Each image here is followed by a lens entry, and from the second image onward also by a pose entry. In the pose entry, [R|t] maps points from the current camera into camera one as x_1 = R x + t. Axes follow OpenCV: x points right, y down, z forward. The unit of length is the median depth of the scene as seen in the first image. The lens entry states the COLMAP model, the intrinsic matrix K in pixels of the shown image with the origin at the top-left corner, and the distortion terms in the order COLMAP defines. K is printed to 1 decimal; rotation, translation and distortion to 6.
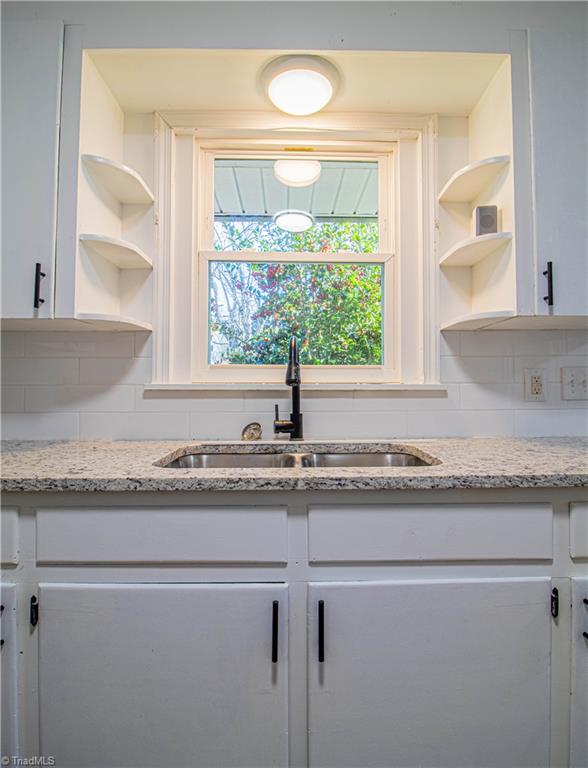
lens RADIAL K [[413.5, 0, 294.4], [0, 413.5, 379.9], [0, 0, 1]] dist [-0.012803, 0.000098]
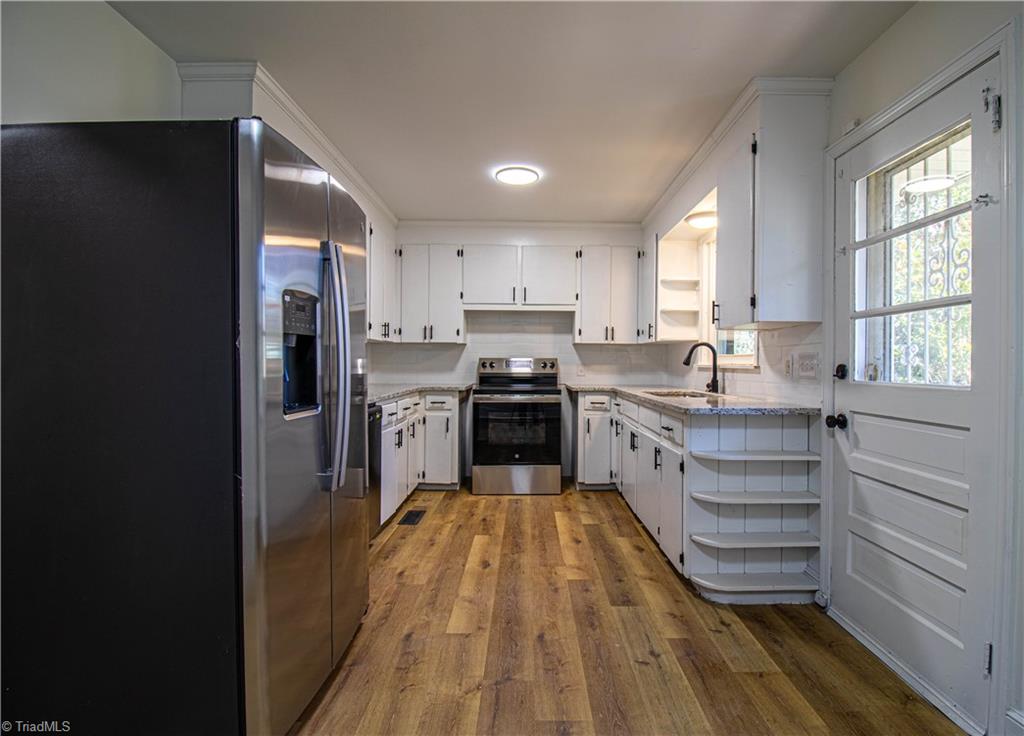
lens RADIAL K [[523.1, 0, 541.5], [0, 523.1, 364.5], [0, 0, 1]] dist [-0.009391, -0.003613]
pose [[0.002282, 0.003013, -0.999993, 3.323699], [0.012830, 0.999913, 0.003042, -0.012376], [0.999915, -0.012836, 0.002243, 0.225830]]
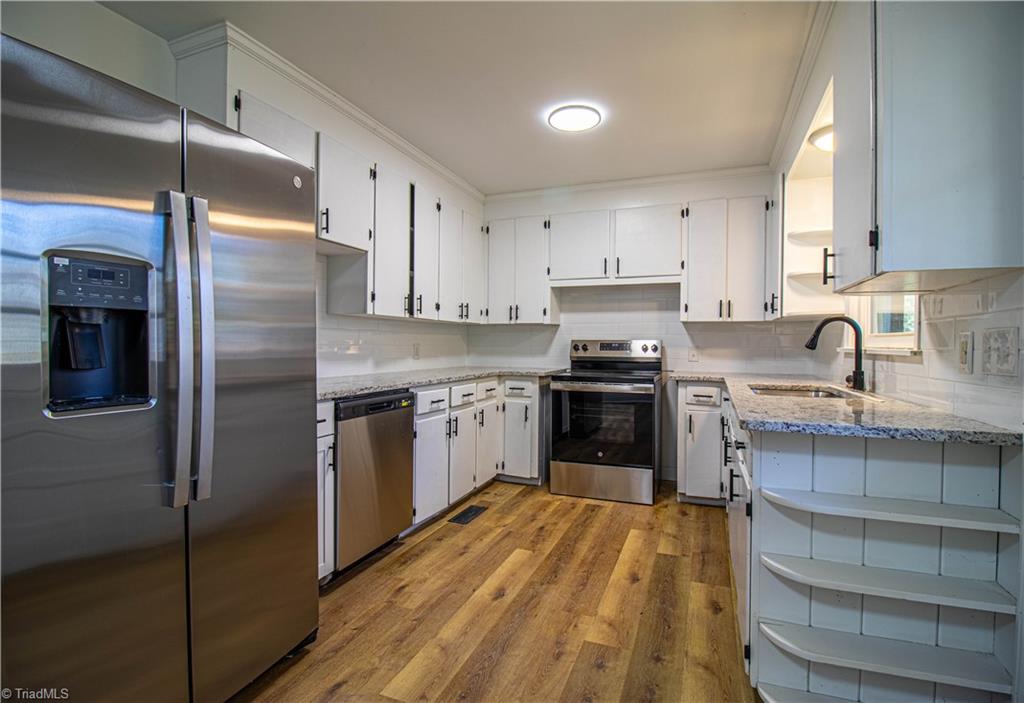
lens RADIAL K [[498.0, 0, 516.9], [0, 498.0, 348.1], [0, 0, 1]] dist [-0.003699, -0.006818]
pose [[-0.382855, 0.004609, -0.923797, 2.532911], [0.010203, 0.999948, 0.000761, -0.005455], [0.923752, -0.009134, -0.382882, 0.797581]]
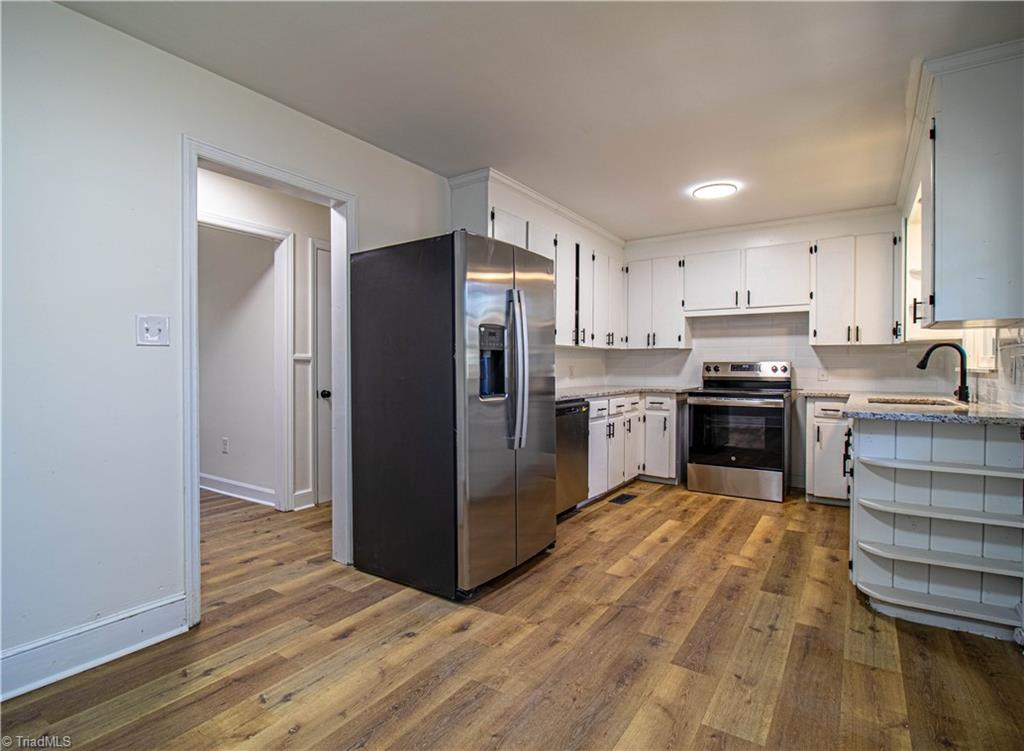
lens RADIAL K [[536.2, 0, 471.6], [0, 536.2, 371.4], [0, 0, 1]] dist [-0.002246, -0.011314]
pose [[-0.606356, 0.007214, -0.795160, 3.875969], [0.012844, 0.999917, -0.000722, -0.001826], [0.795089, -0.010651, -0.606399, 0.963502]]
